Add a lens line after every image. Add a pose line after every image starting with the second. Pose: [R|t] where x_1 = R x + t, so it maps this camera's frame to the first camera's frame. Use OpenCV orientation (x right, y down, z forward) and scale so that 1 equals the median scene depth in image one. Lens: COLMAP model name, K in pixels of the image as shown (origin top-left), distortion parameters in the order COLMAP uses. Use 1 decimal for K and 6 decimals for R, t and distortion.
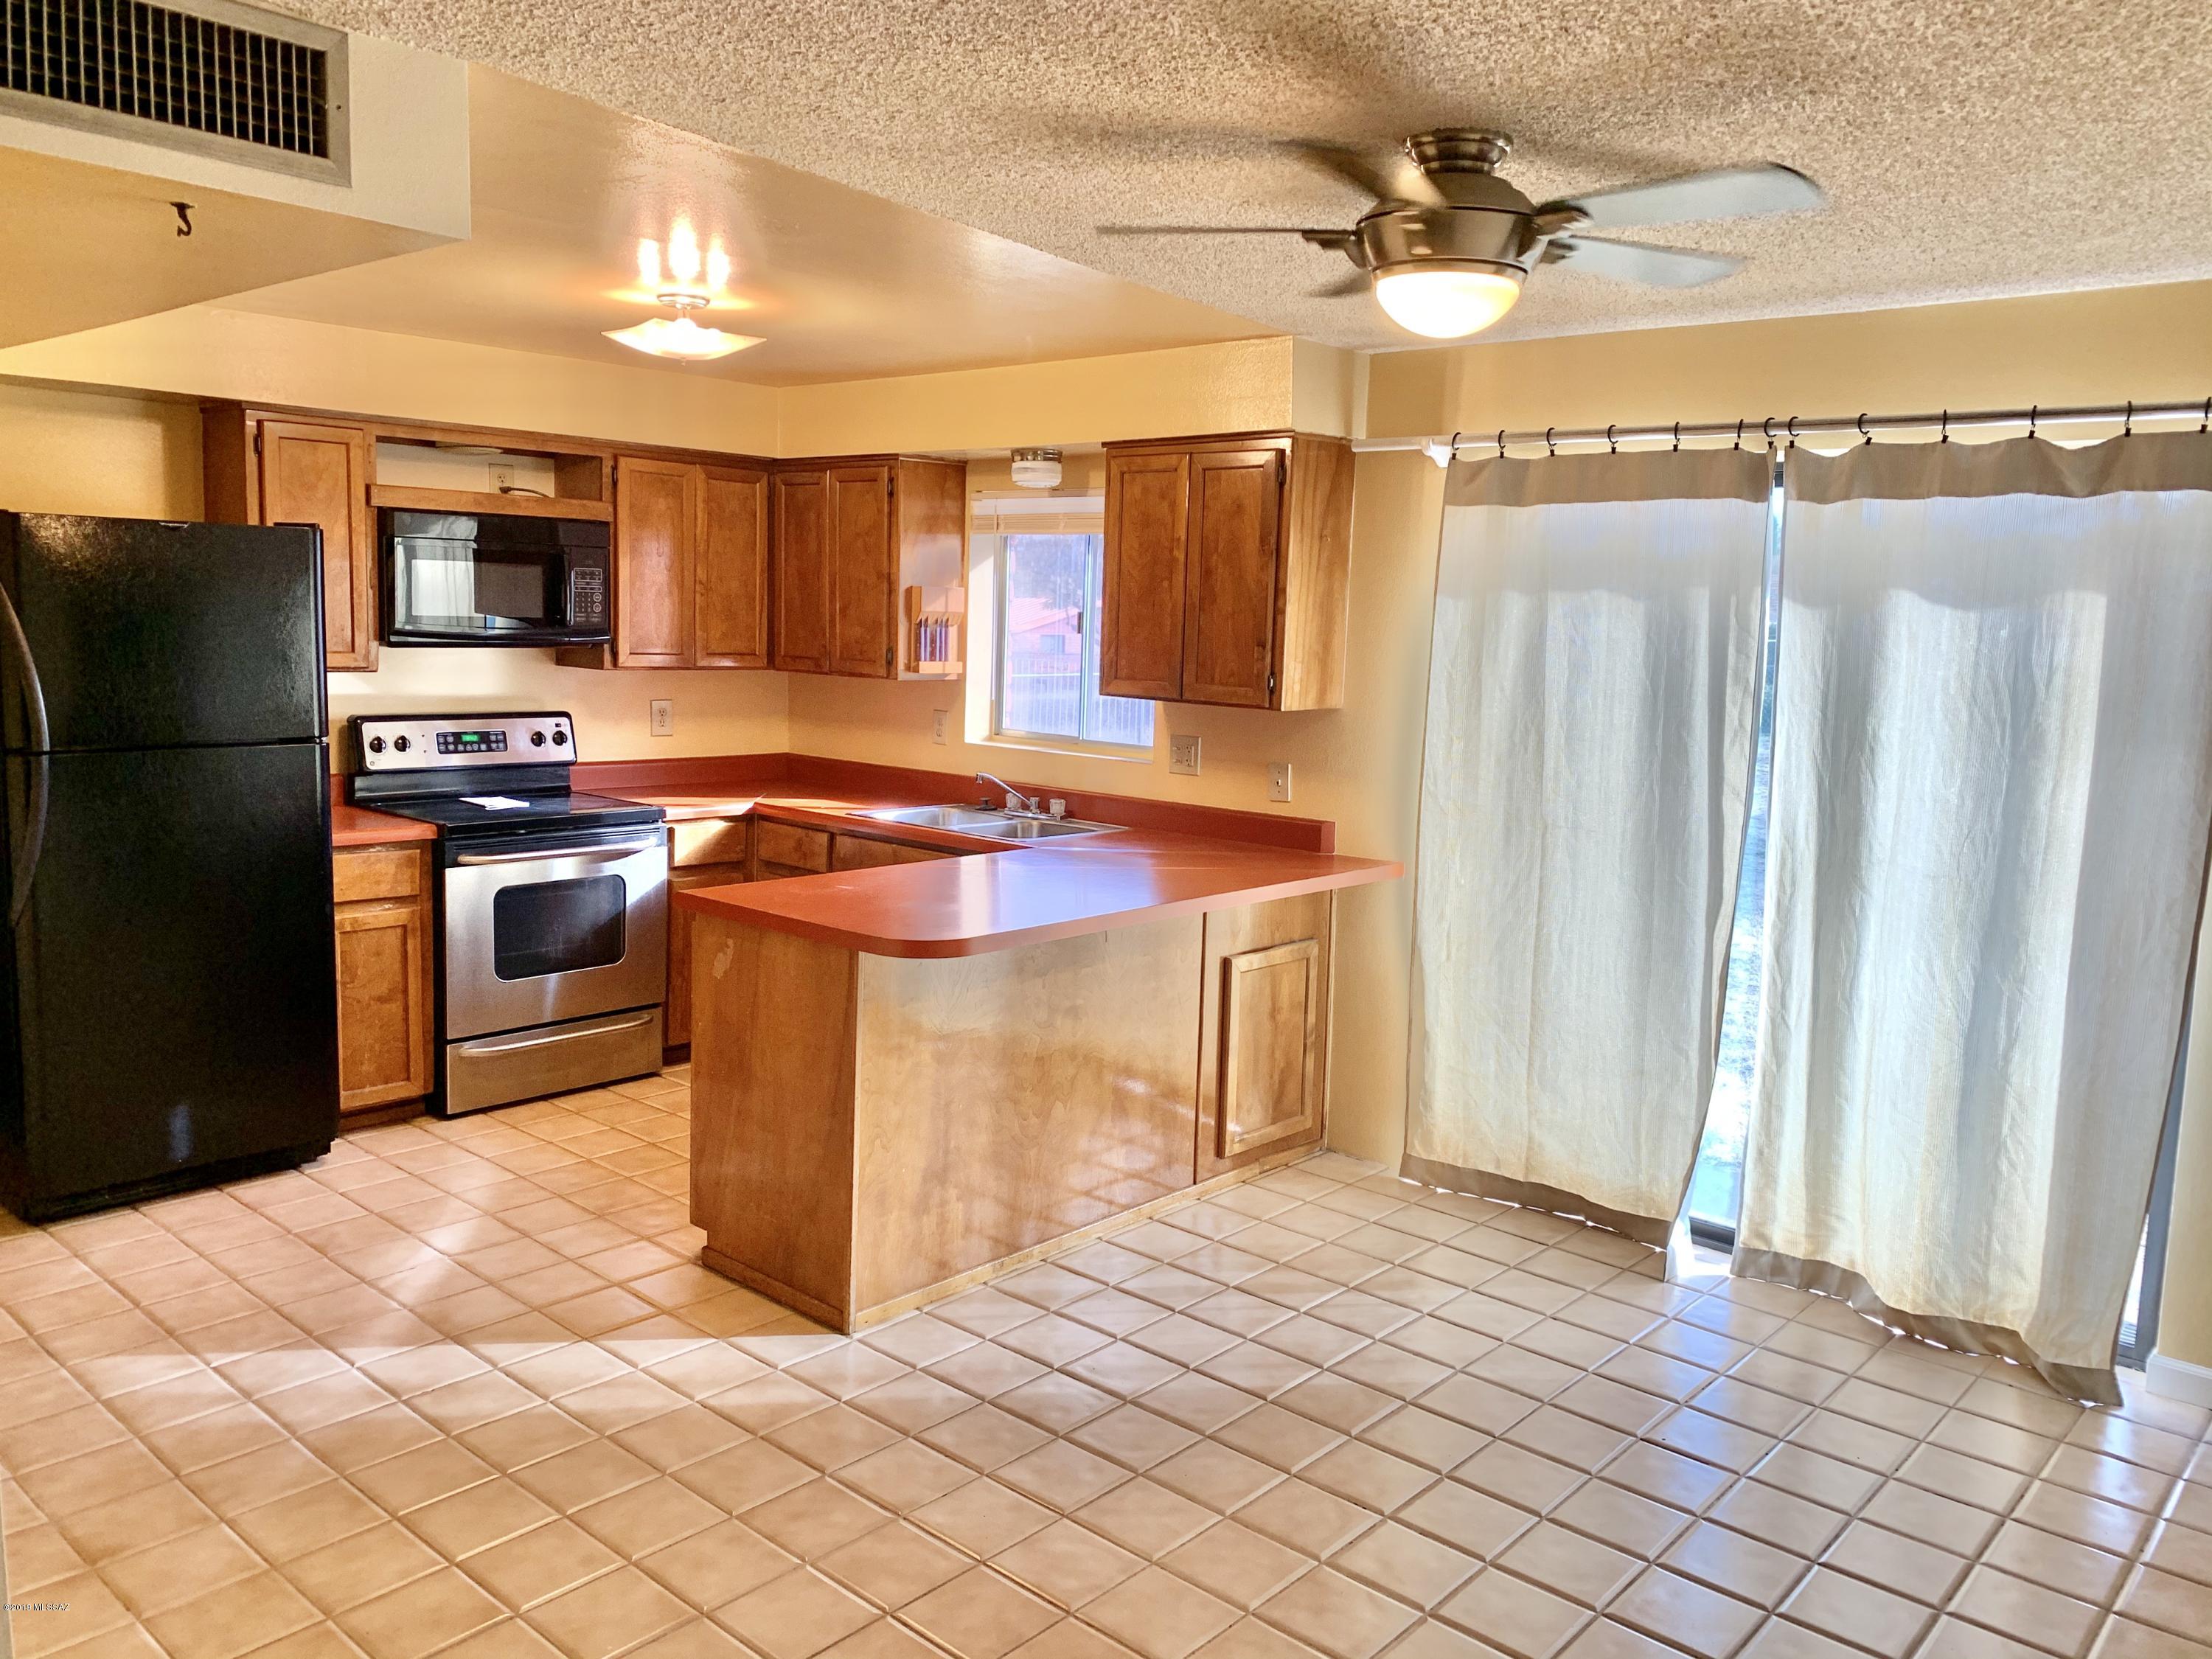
lens RADIAL K [[1696.0, 0, 1086.8], [0, 1696.0, 807.9], [0, 0, 1]] dist [0.034097, -0.043770]
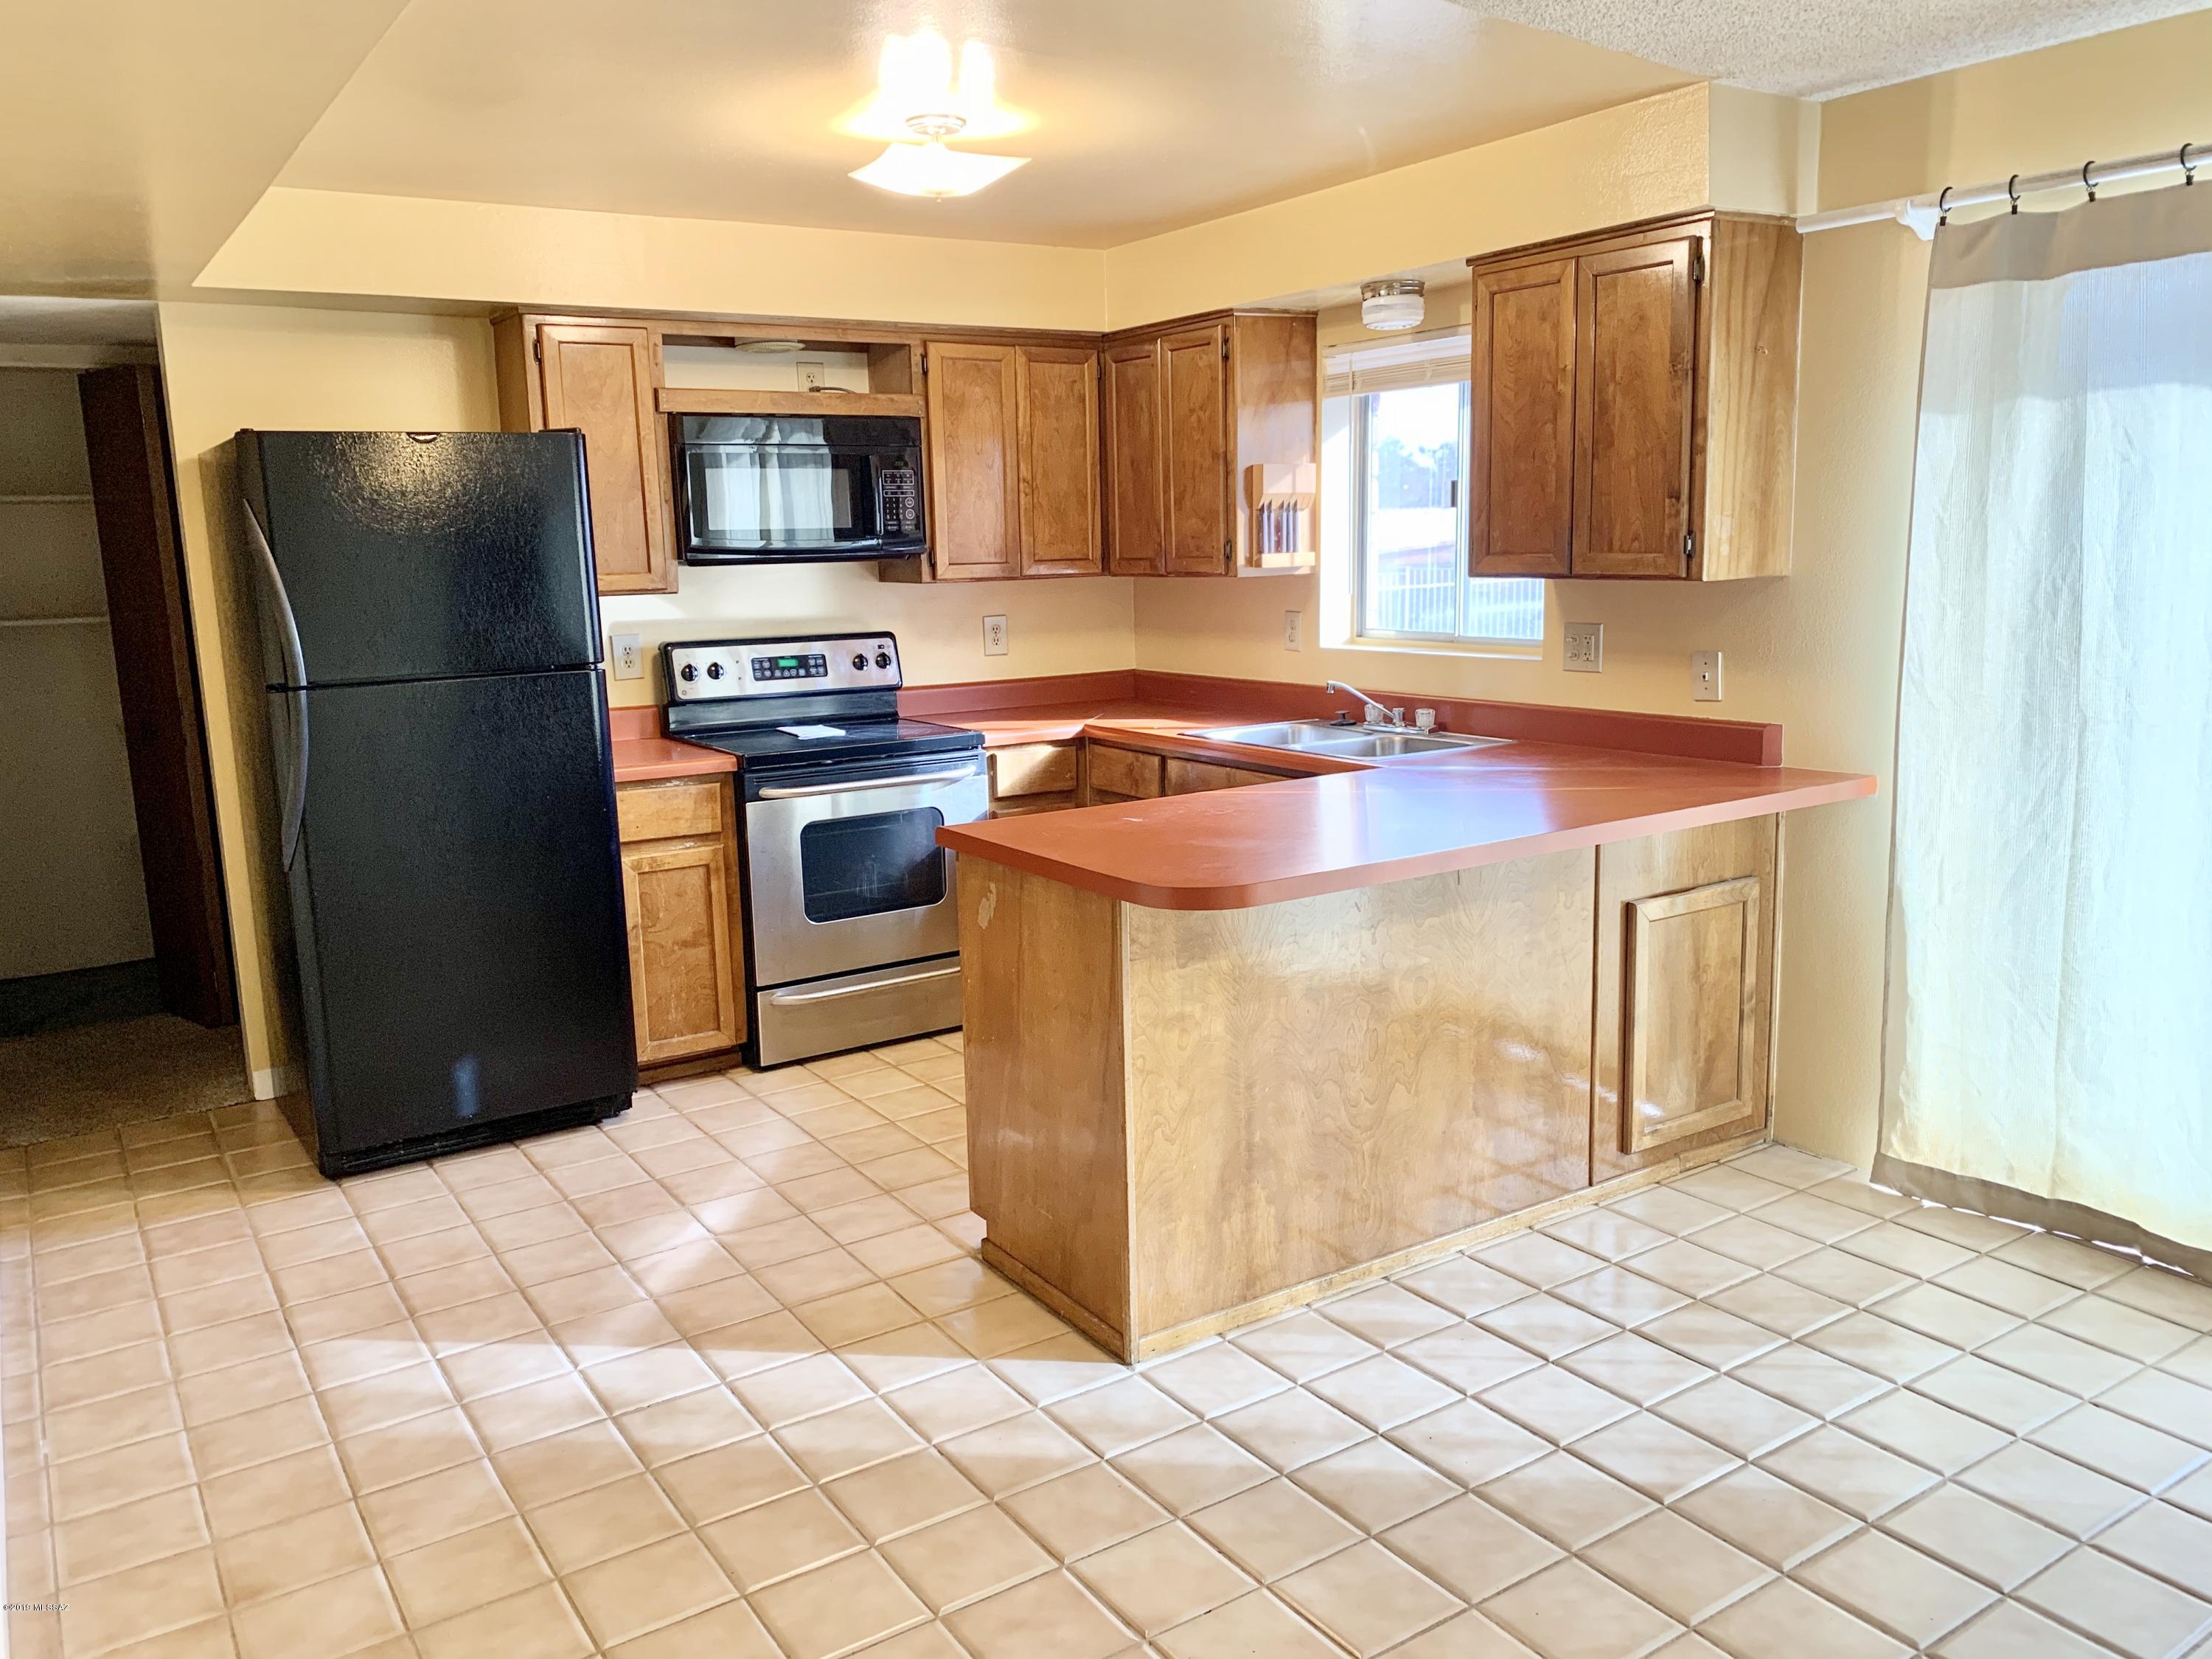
lens RADIAL K [[1696.0, 0, 1094.3], [0, 1696.0, 819.9], [0, 0, 1]] dist [0.034097, -0.043770]
pose [[0.966440, -0.013398, -0.256542, 0.054561], [0.026128, 0.998587, 0.046276, 0.009055], [0.255560, -0.051426, 0.965425, 0.211420]]
